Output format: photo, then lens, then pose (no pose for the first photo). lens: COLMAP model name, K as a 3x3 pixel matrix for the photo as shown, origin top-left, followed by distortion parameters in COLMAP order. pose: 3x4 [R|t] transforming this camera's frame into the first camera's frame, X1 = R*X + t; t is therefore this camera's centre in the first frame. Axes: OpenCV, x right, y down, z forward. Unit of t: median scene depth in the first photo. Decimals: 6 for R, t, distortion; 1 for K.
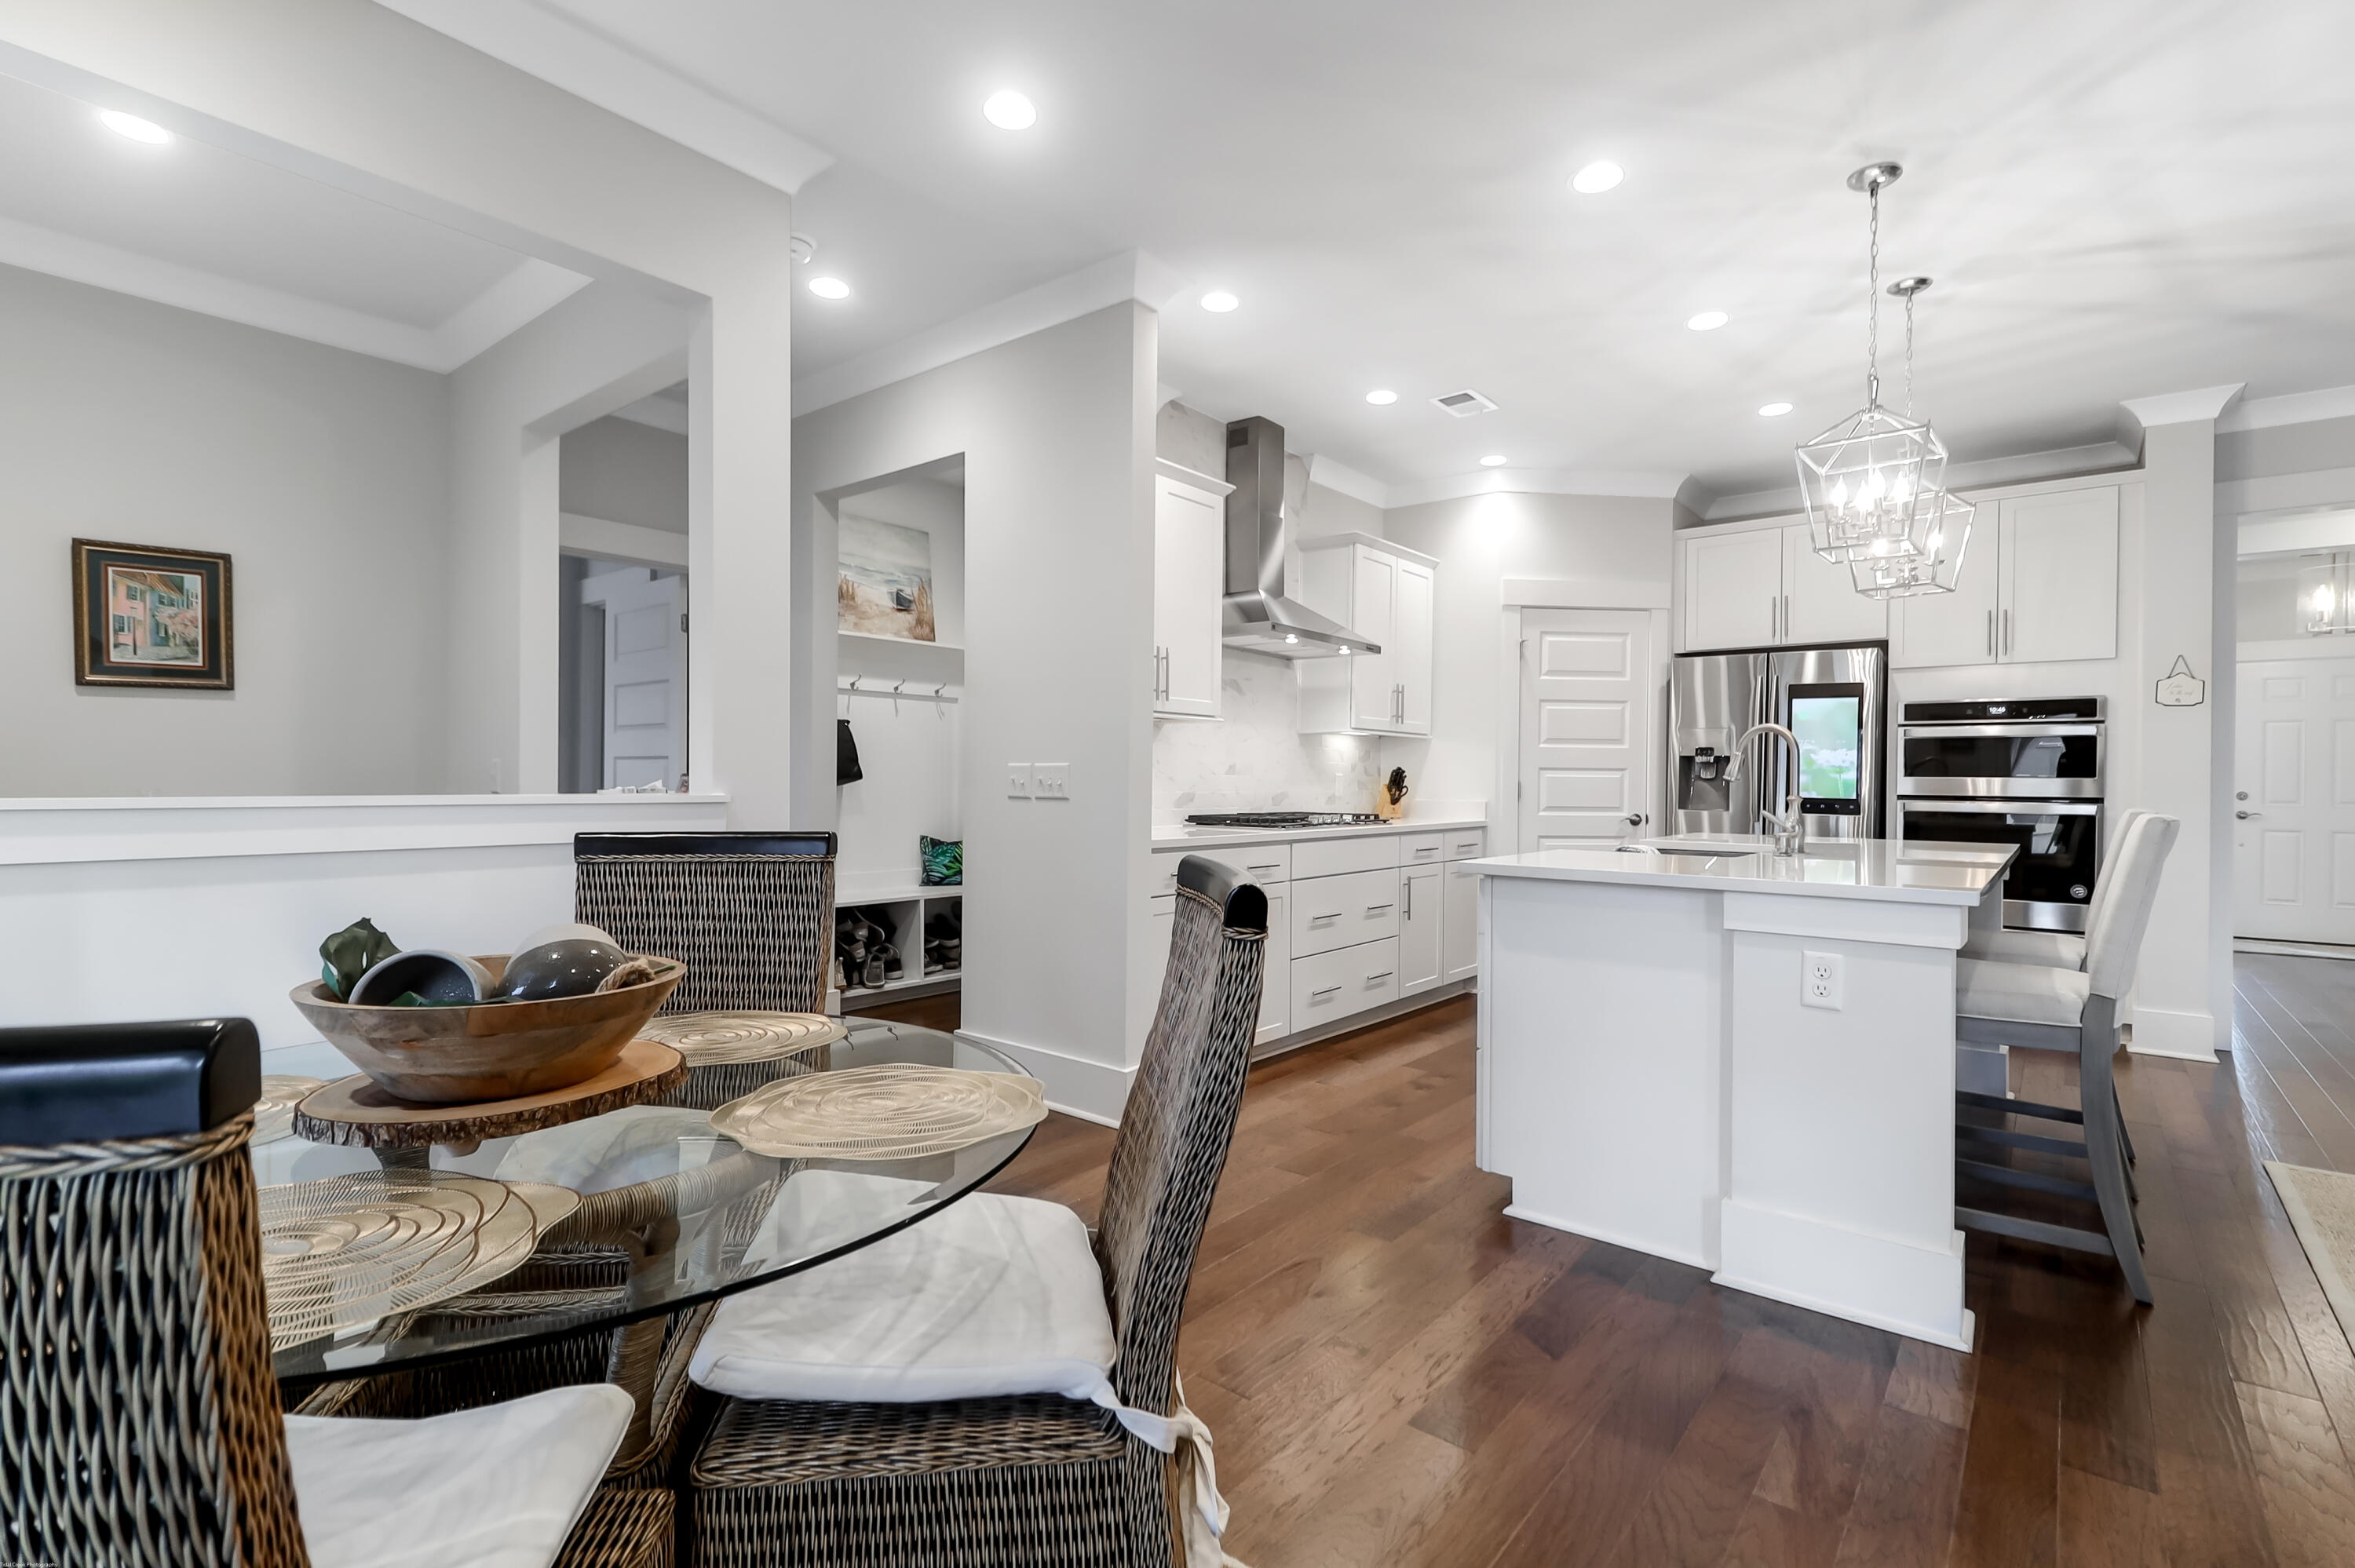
lens RADIAL K [[1077.4, 0, 1177.6], [0, 1077.4, 784.6], [0, 0, 1]] dist [0.018172, -0.013243]
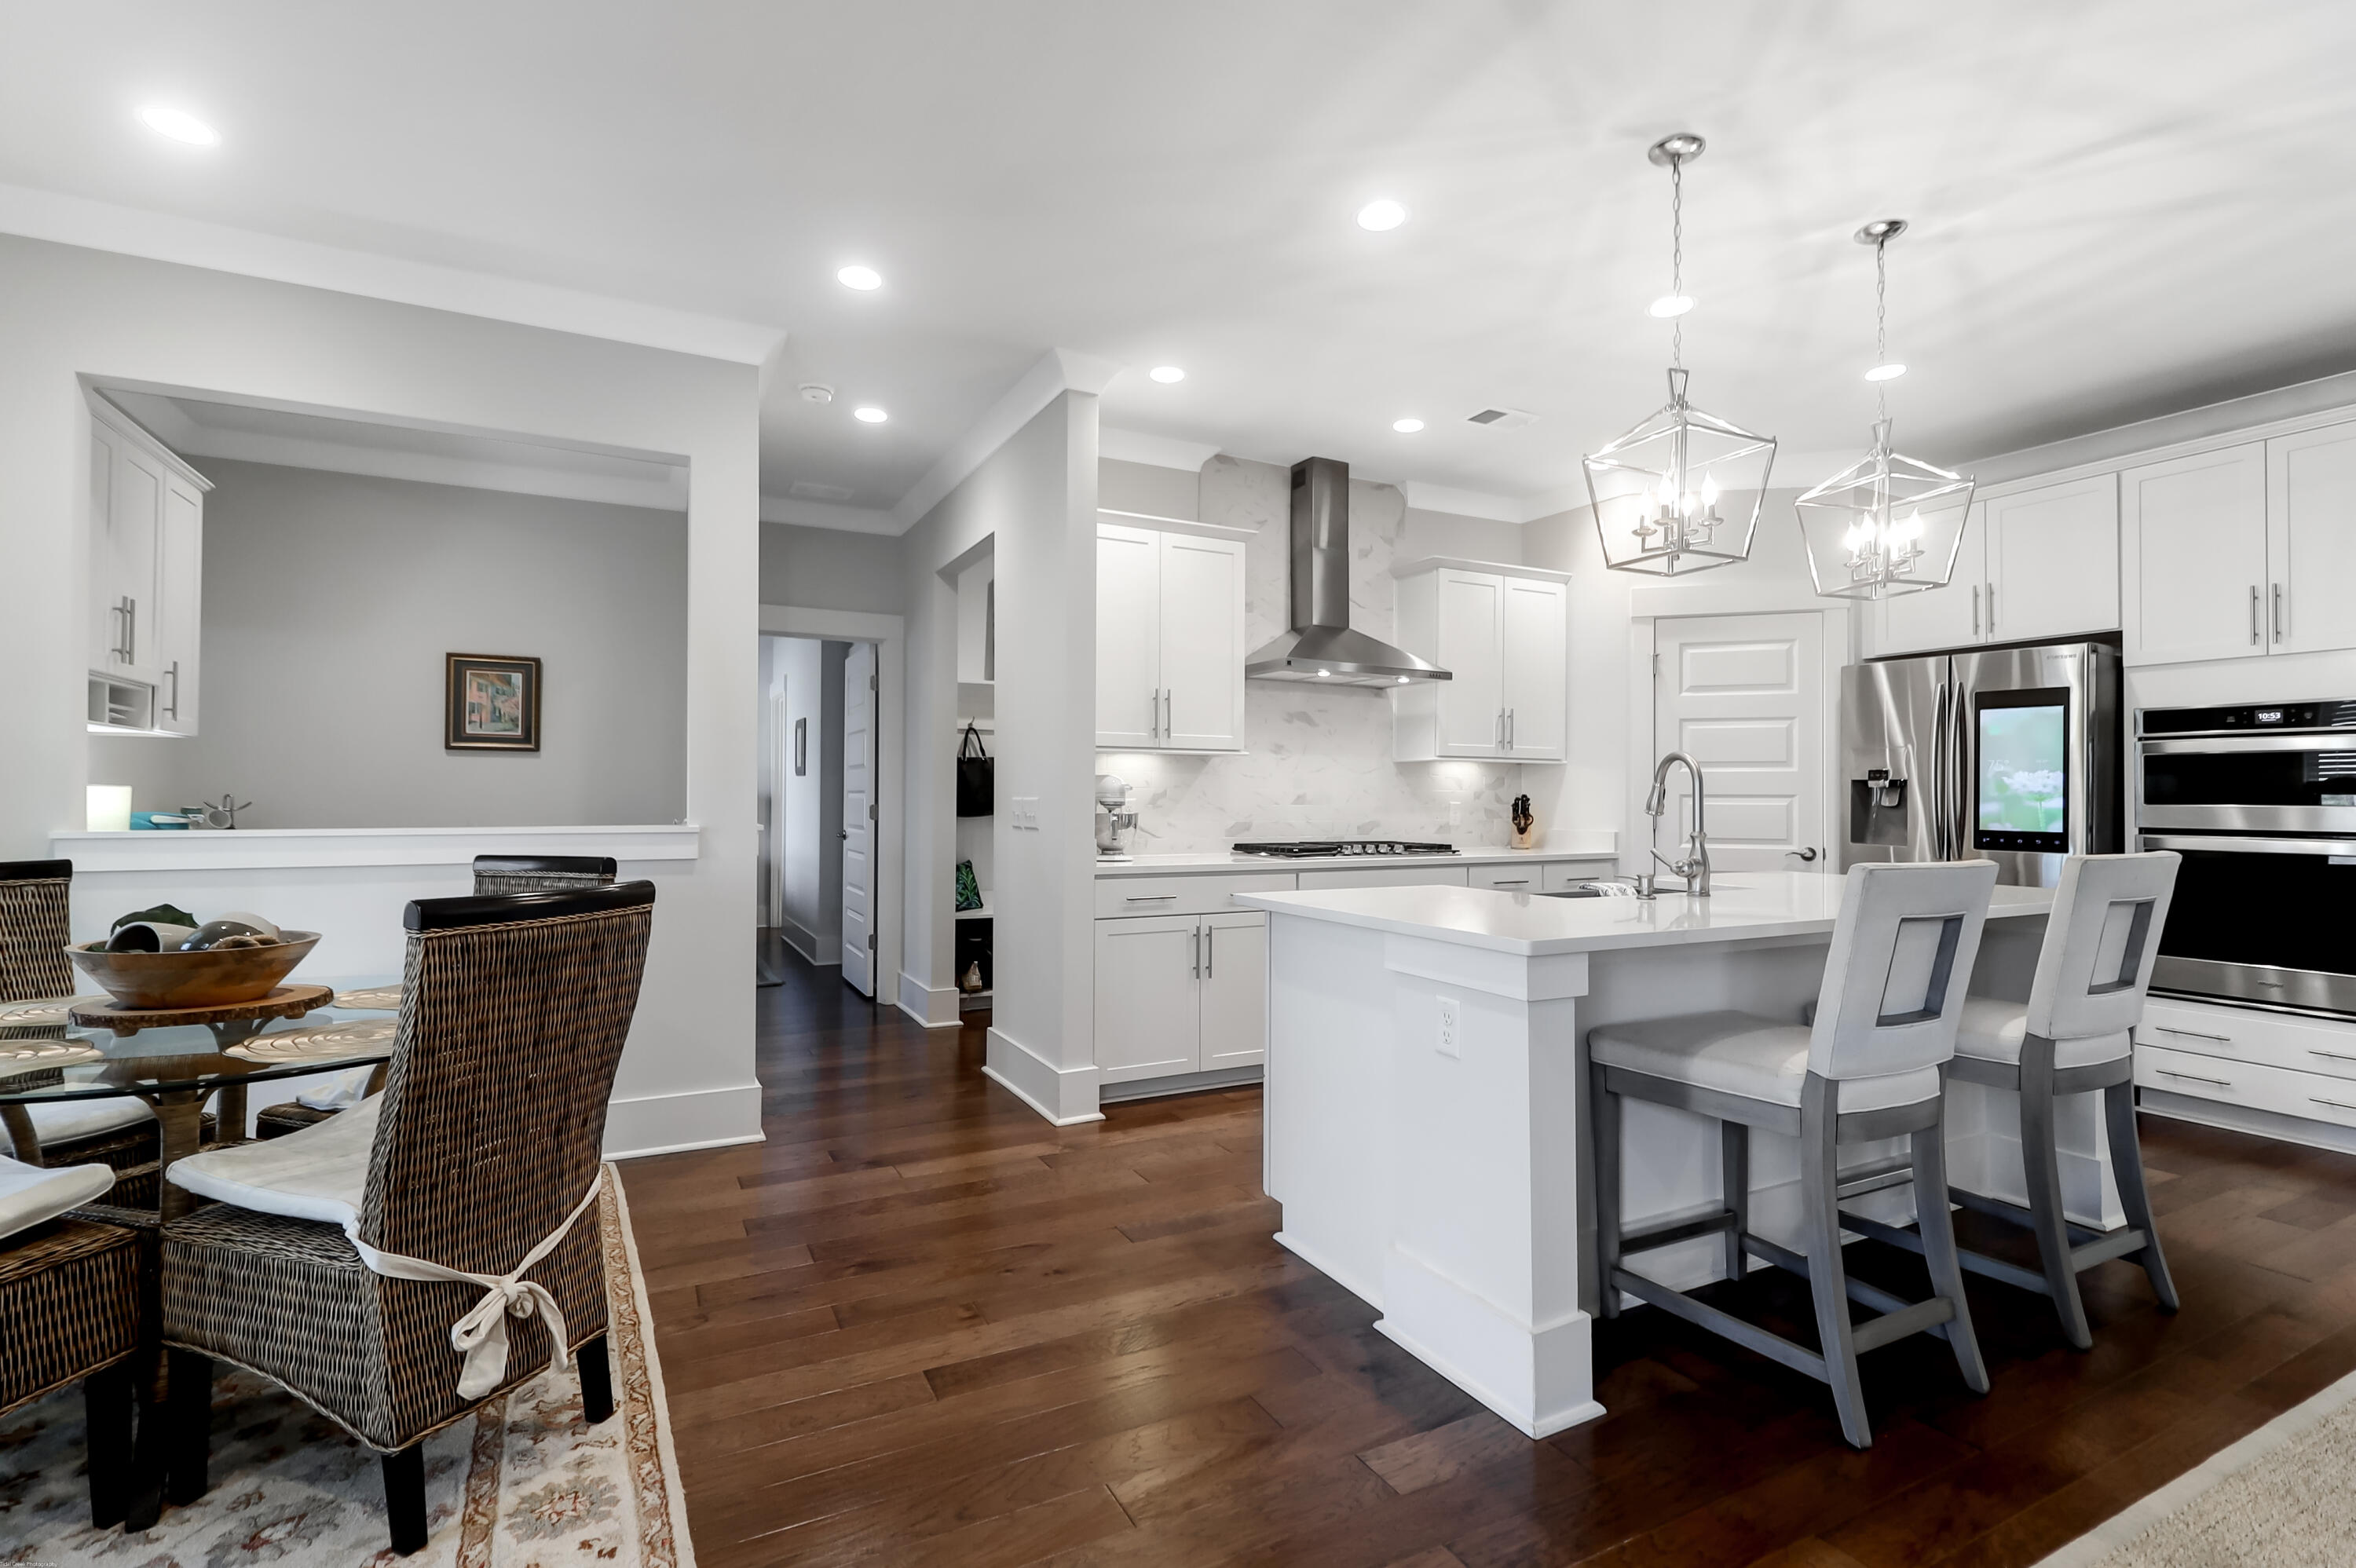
lens RADIAL K [[1077.9, 0, 1178.6], [0, 1077.9, 783.3], [0, 0, 1]] dist [0.018172, -0.013243]
pose [[0.918511, -0.010569, -0.395254, 0.350273], [0.002031, 0.999756, -0.022012, -0.007038], [0.395390, 0.019415, 0.918308, 0.007647]]
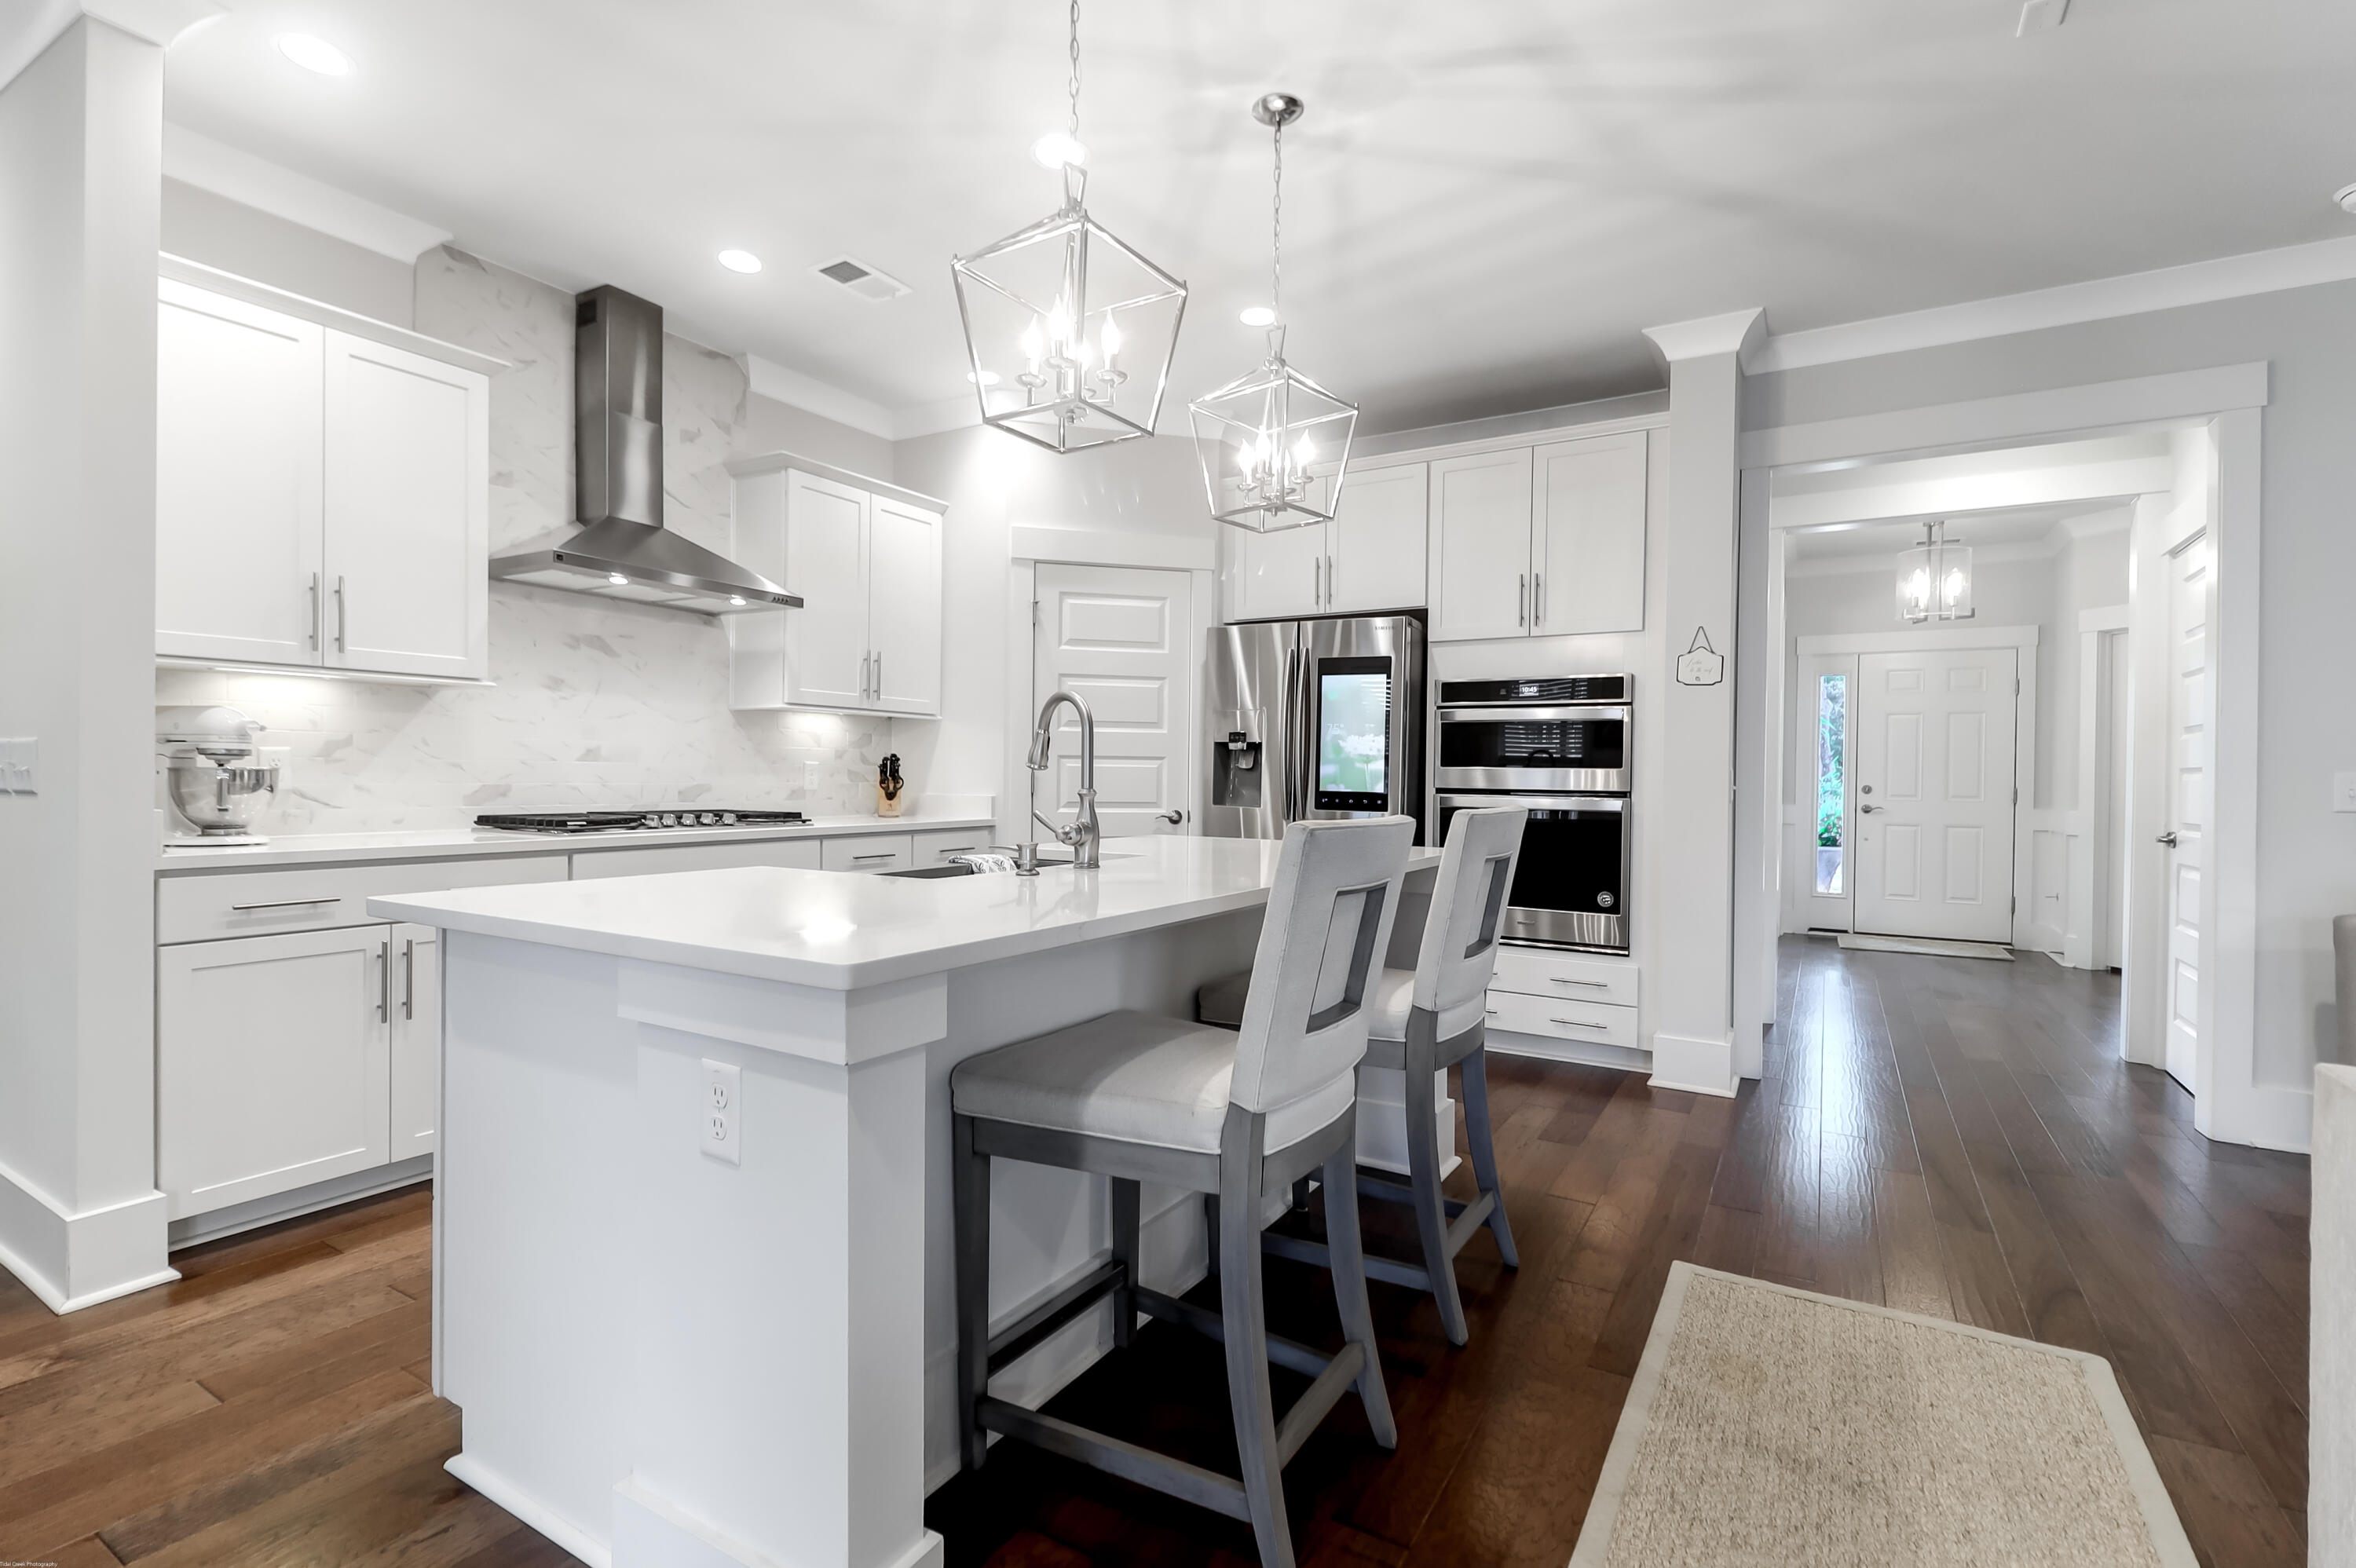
lens RADIAL K [[1077.9, 0, 1178.7], [0, 1077.9, 787.2], [0, 0, 1]] dist [0.018172, -0.013243]
pose [[0.989166, 0.000292, 0.146800, 0.347207], [-0.001446, 0.999969, 0.007758, 0.002498], [-0.146793, -0.007886, 0.989136, 0.184781]]
